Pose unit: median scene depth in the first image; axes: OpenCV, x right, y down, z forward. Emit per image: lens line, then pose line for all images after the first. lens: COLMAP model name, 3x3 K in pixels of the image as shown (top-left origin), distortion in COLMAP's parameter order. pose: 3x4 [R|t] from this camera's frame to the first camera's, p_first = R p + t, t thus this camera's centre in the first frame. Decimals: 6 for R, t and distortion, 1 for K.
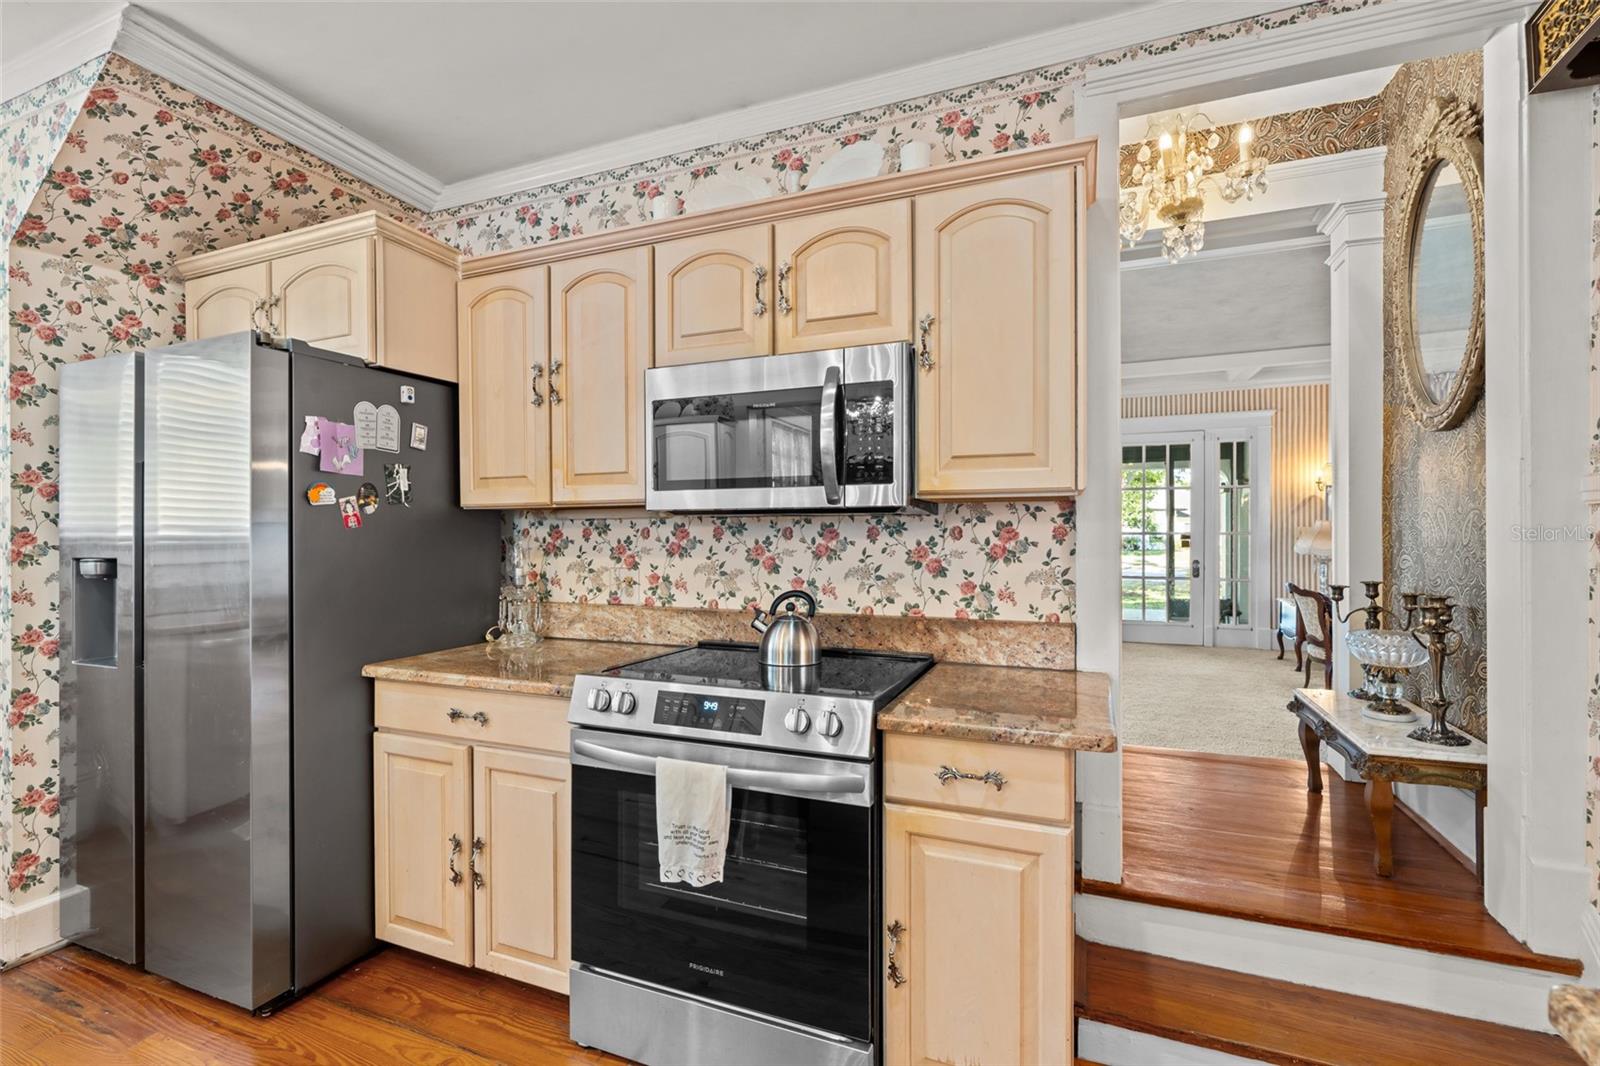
lens RADIAL K [[717.7, 0, 788.7], [0, 717.7, 533.8], [0, 0, 1]] dist [-0.013400, 0.004757]
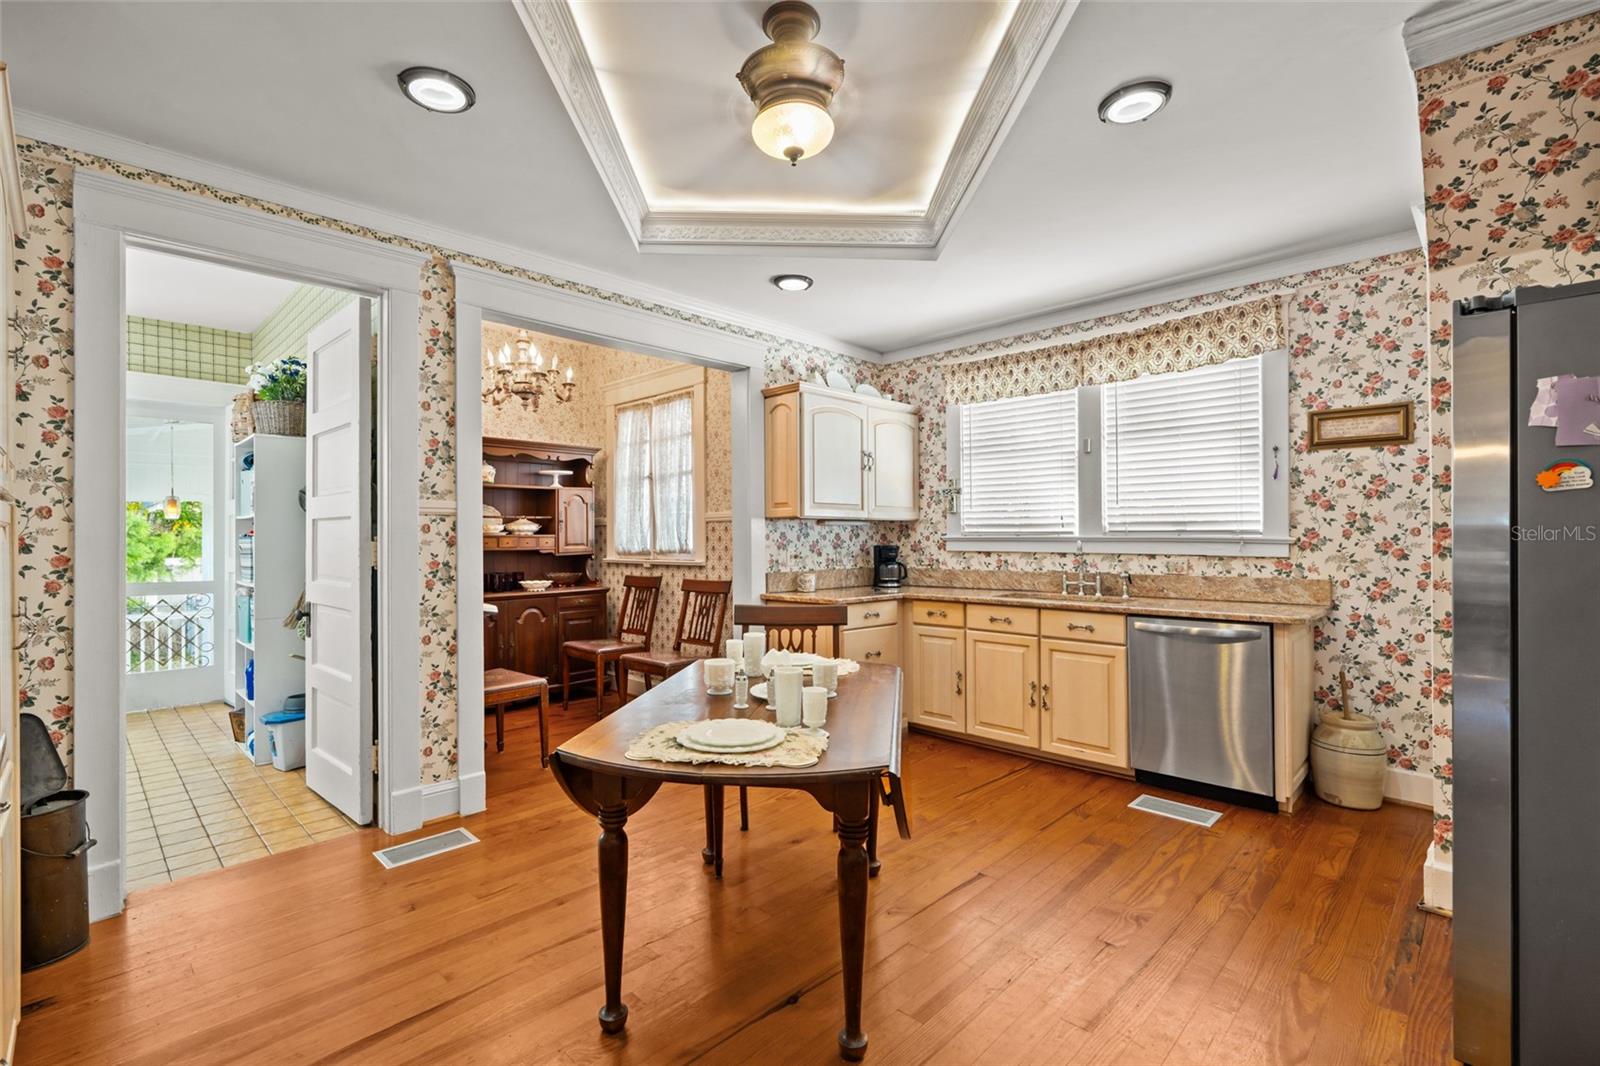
lens RADIAL K [[717.7, 0, 798.7], [0, 717.7, 533.0], [0, 0, 1]] dist [-0.013400, 0.004757]
pose [[-0.368872, 0.003359, -0.929474, 0.330468], [0.006705, 0.999977, 0.000952, -0.001504], [0.929456, -0.005881, -0.368886, 0.485050]]
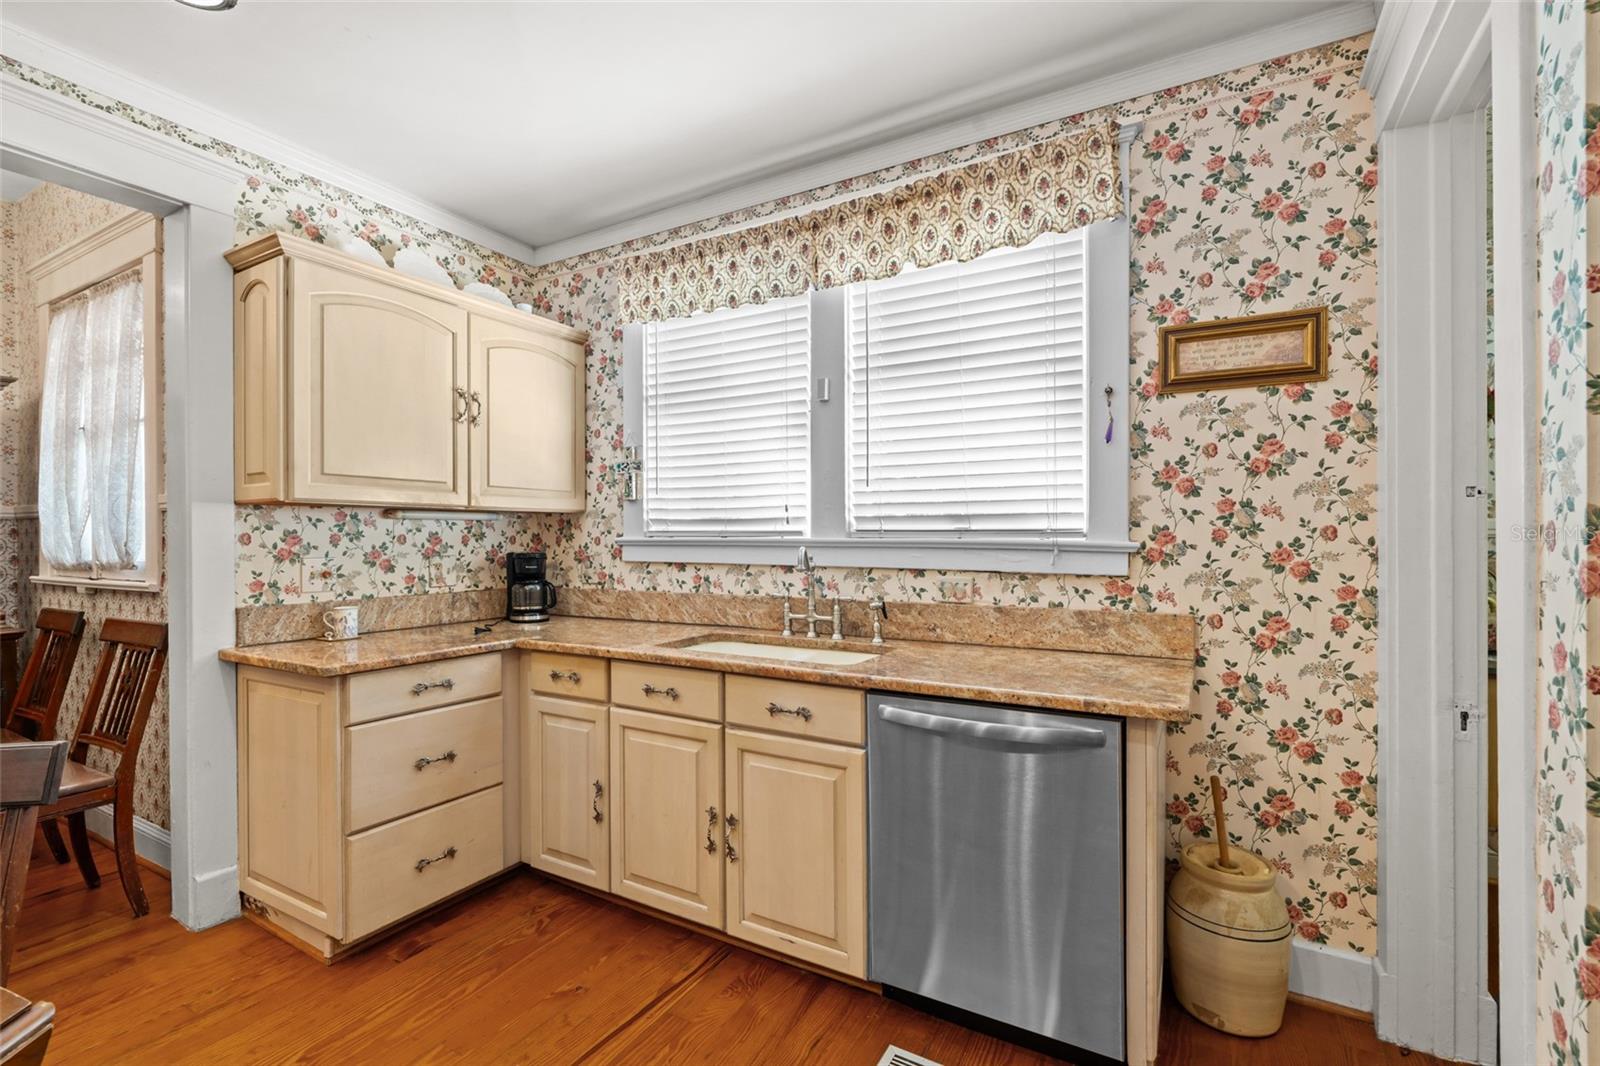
lens RADIAL K [[717.7, 0, 801.8], [0, 717.7, 537.4], [0, 0, 1]] dist [-0.013400, 0.004757]
pose [[-0.115544, 0.009302, -0.993259, -0.632682], [0.003080, 0.999955, 0.009007, 0.001595], [0.993298, -0.002018, -0.115567, 0.604439]]
